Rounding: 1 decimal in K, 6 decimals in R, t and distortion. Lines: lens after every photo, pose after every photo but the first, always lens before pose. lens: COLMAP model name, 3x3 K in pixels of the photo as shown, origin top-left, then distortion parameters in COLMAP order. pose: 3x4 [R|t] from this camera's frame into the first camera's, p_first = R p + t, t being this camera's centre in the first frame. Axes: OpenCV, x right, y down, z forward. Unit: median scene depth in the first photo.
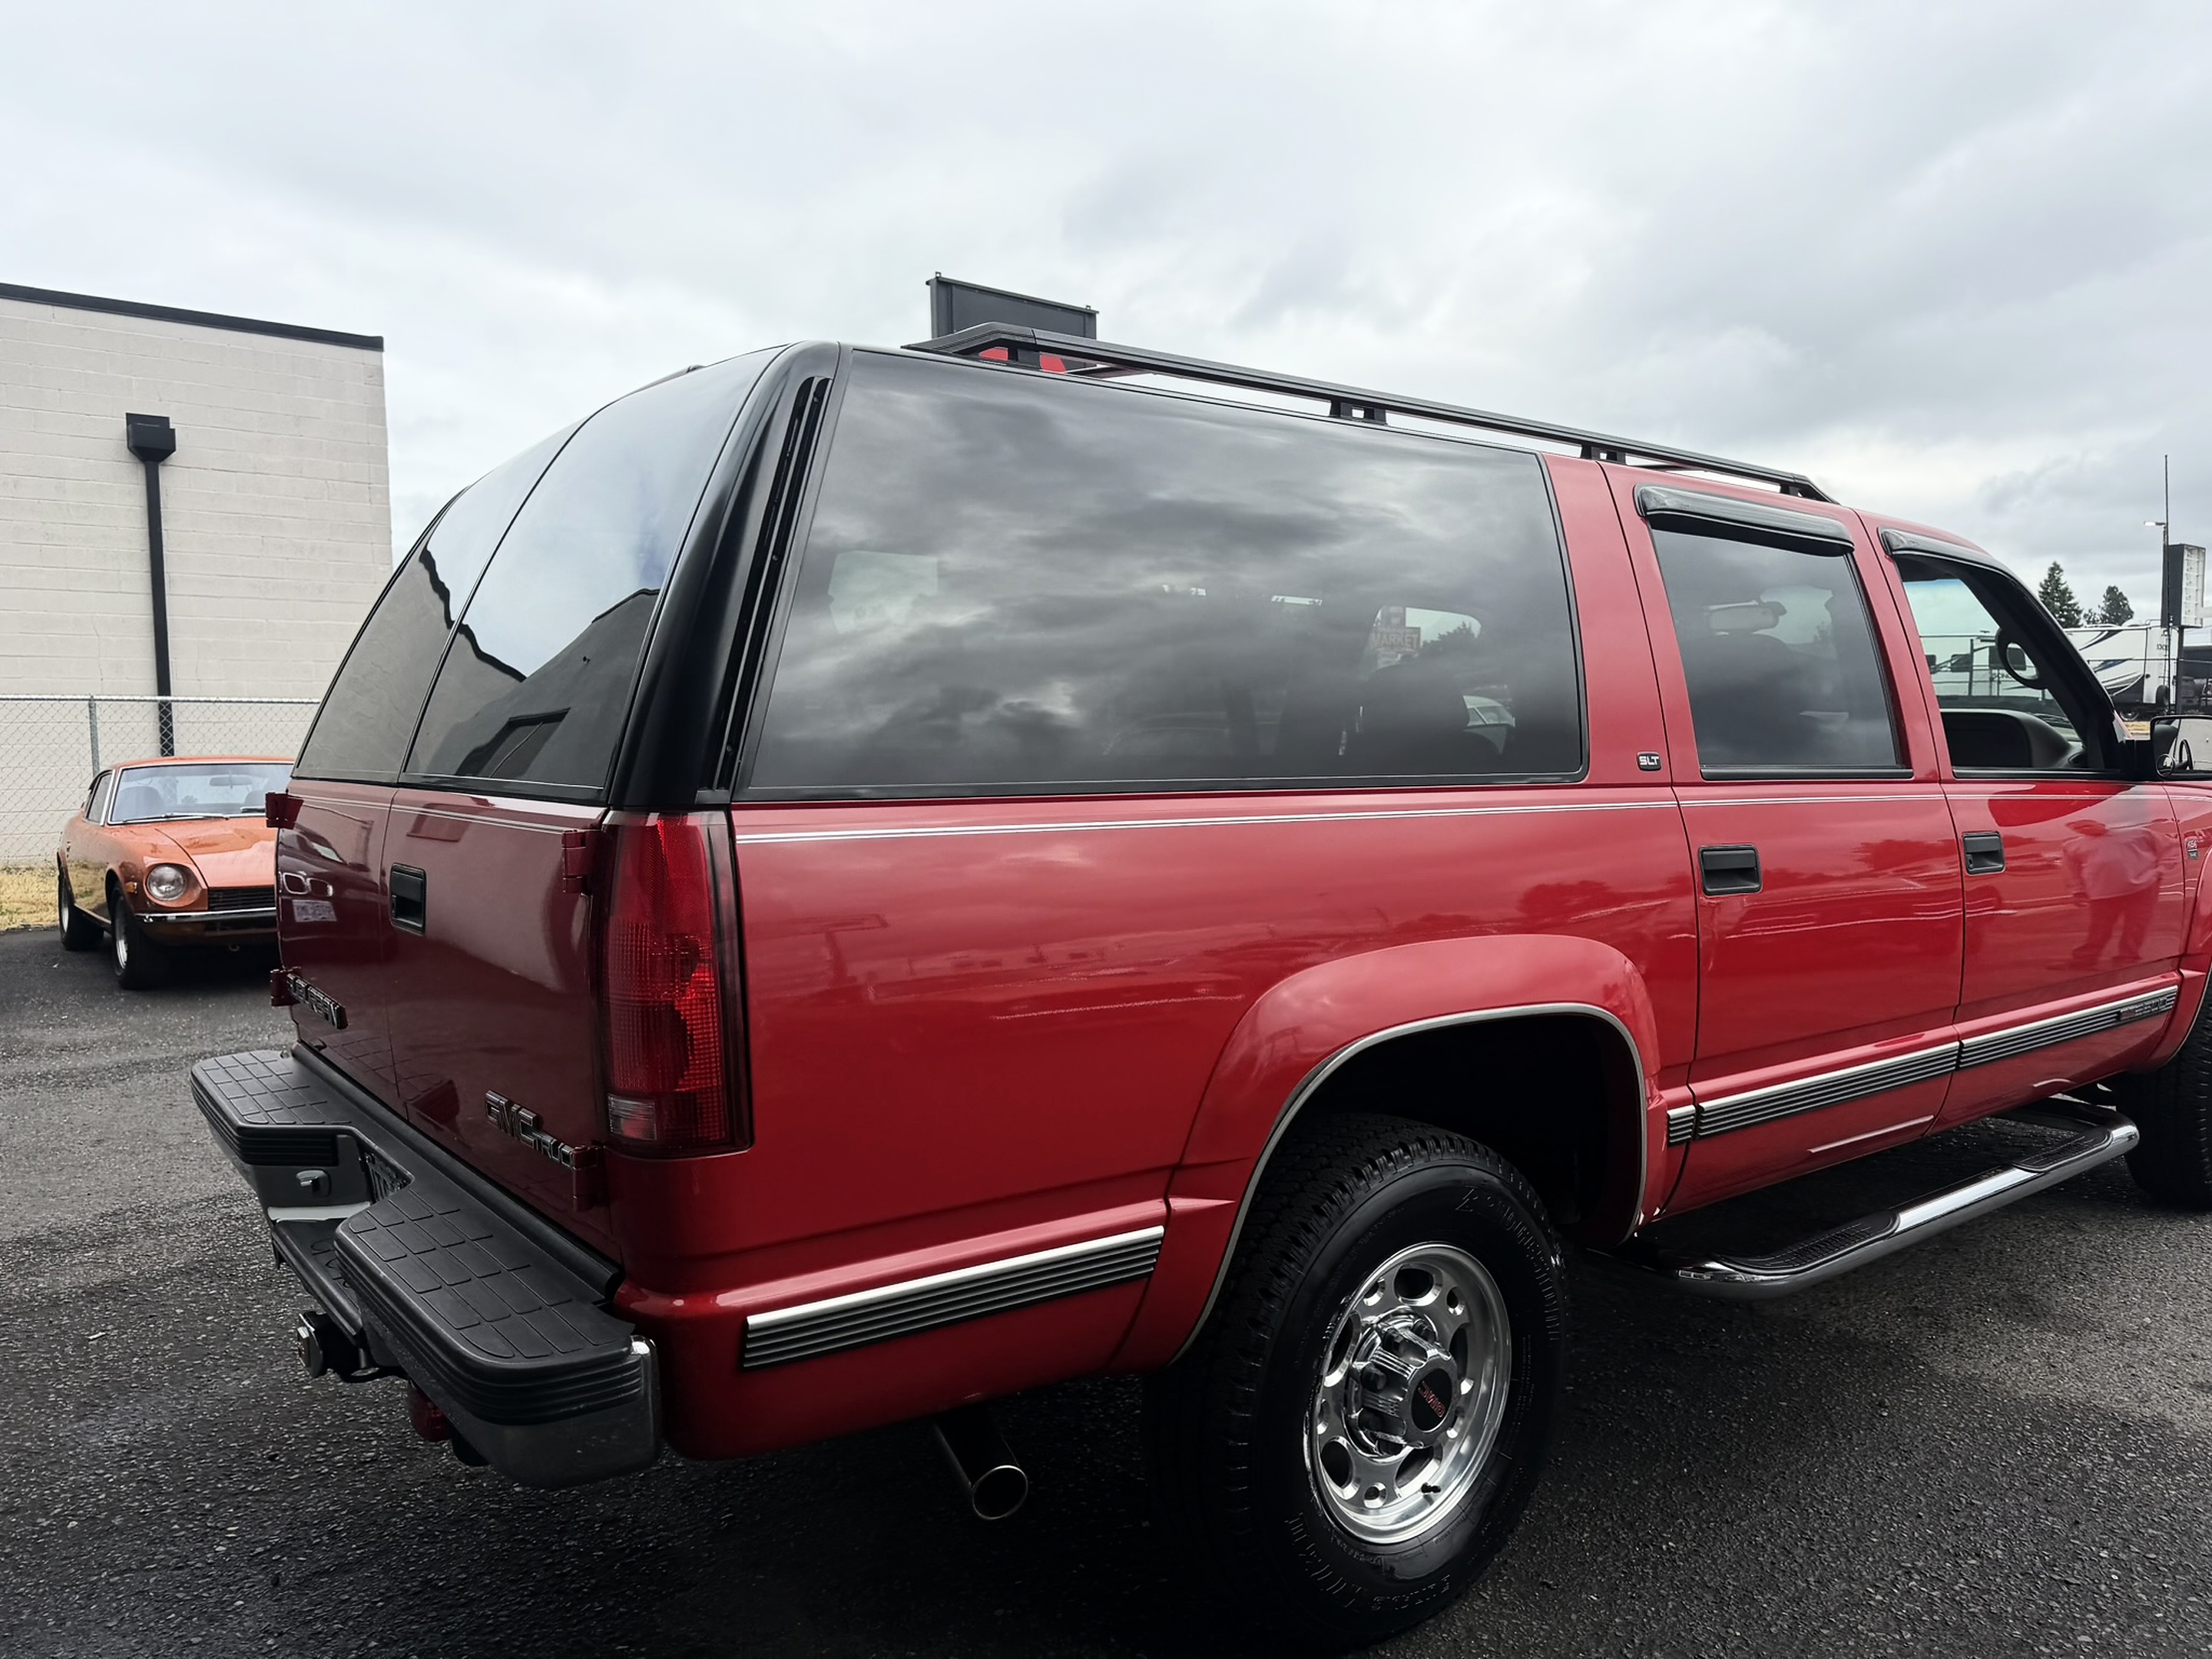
lens RADIAL K [[1605.1, 0, 1102.1], [0, 1605.1, 830.6], [0, 0, 1]] dist [0.004488, -0.009571]
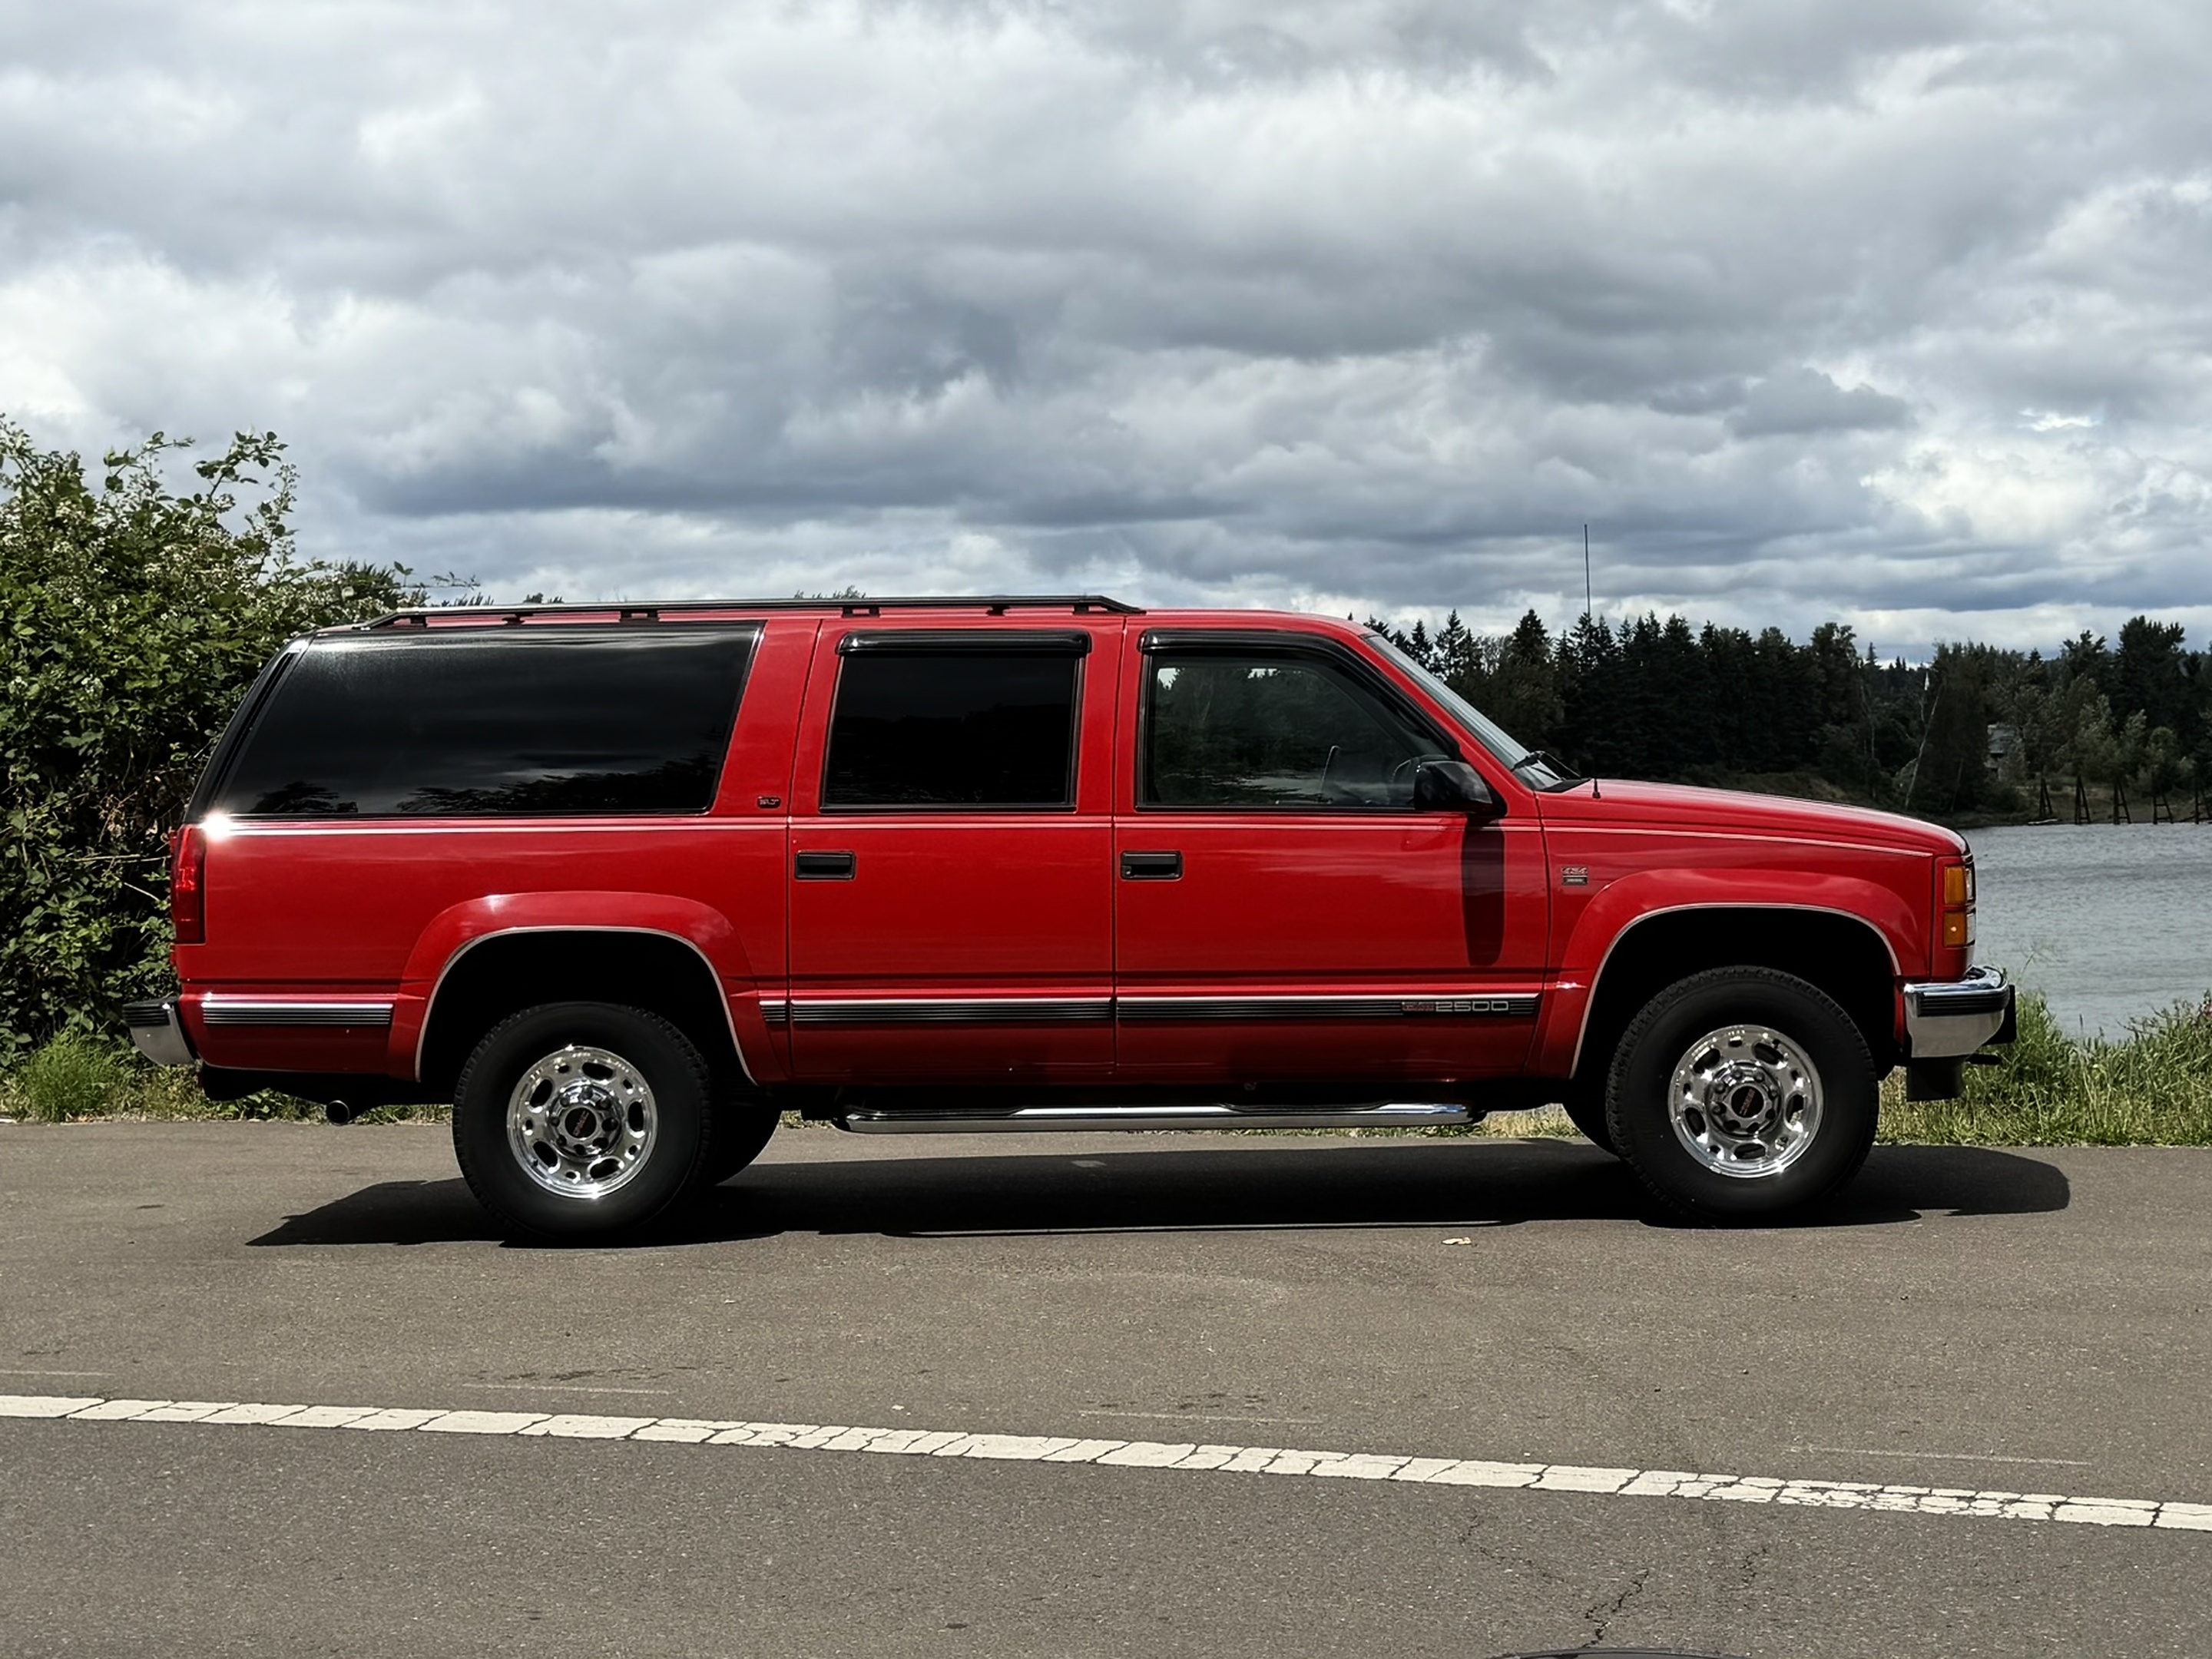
lens RADIAL K [[1605.1, 0, 1102.1], [0, 1605.1, 830.6], [0, 0, 1]] dist [0.004488, -0.009571]
pose [[0.810354, 0.018205, -0.585658, 1.639868], [-0.021551, 0.999767, 0.001257, -0.021459], [0.585544, 0.011603, 0.810558, -0.195554]]
